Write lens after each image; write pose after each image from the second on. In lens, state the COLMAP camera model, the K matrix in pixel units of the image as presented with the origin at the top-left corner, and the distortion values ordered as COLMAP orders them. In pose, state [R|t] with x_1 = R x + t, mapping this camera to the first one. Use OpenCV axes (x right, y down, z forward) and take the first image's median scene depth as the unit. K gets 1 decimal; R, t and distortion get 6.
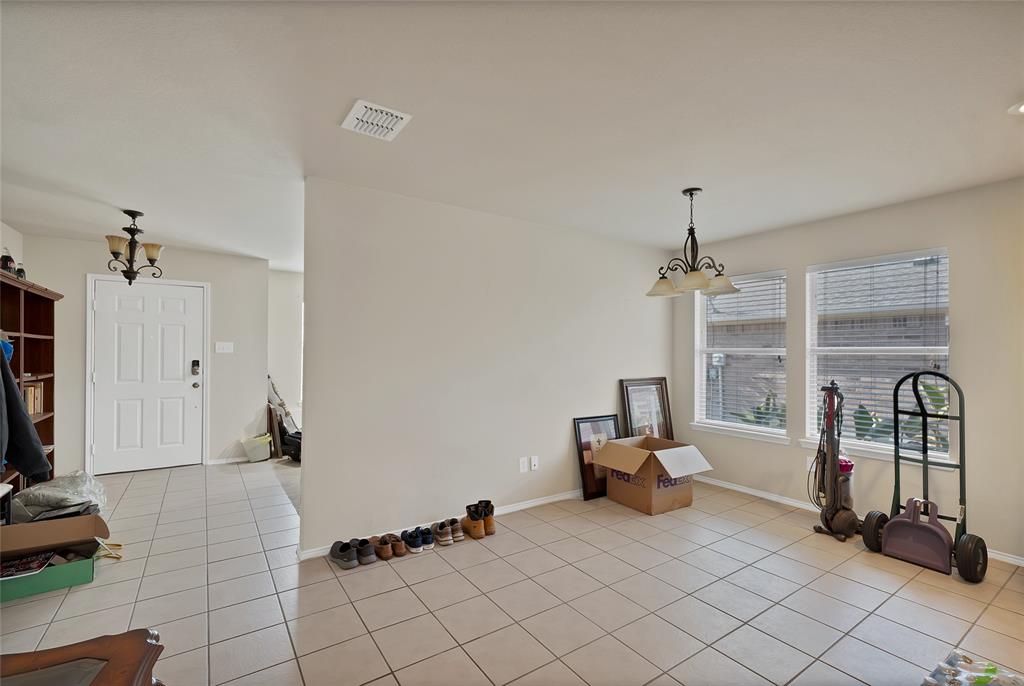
lens RADIAL K [[455.7, 0, 507.0], [0, 455.7, 347.2], [0, 0, 1]] dist [0.001226, 0.000206]
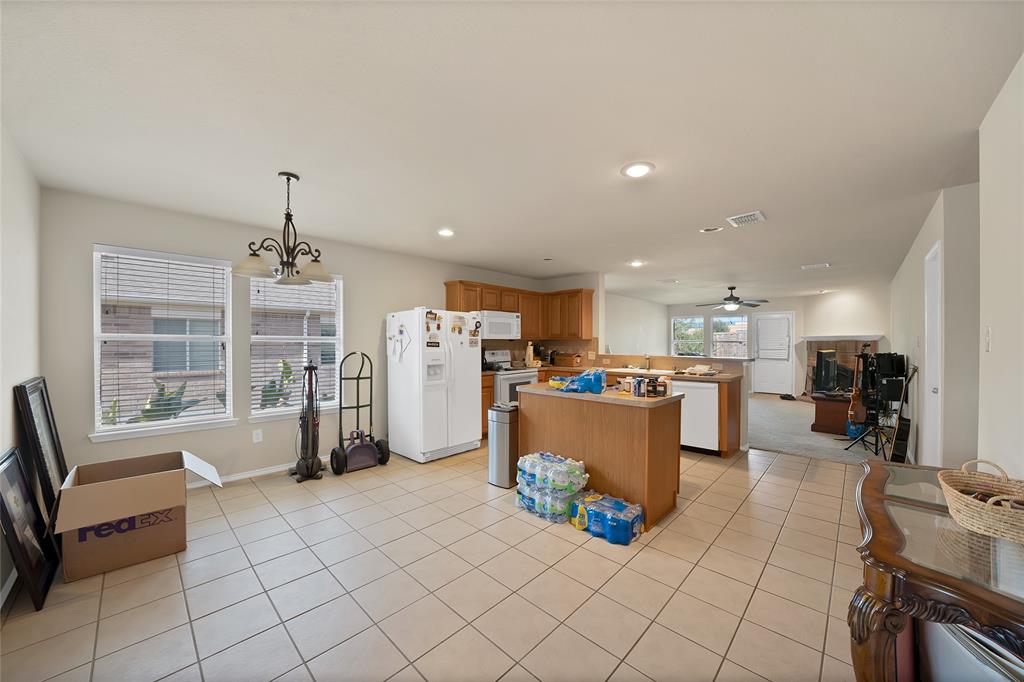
lens RADIAL K [[367.9, 0, 507.2], [0, 367.9, 343.1], [0, 0, 1]] dist [-0.013056, -0.000103]
pose [[-0.202292, -0.006432, 0.979304, -0.386618], [-0.017787, 0.999838, 0.002893, 0.005253], [-0.979164, -0.016833, -0.202373, 0.582387]]
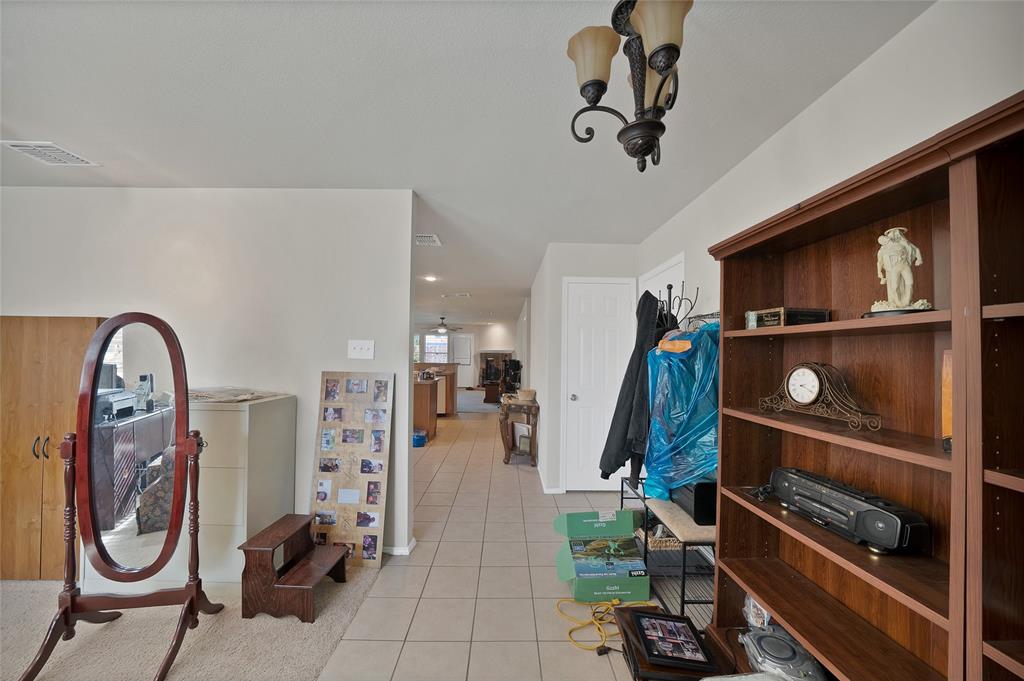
lens RADIAL K [[367.9, 0, 511.6], [0, 367.9, 347.2], [0, 0, 1]] dist [-0.013056, -0.000103]
pose [[-0.835906, -0.001611, 0.548871, -4.981607], [-0.021391, 0.999332, -0.029645, 0.056527], [-0.548456, -0.036521, -0.835381, 7.037273]]
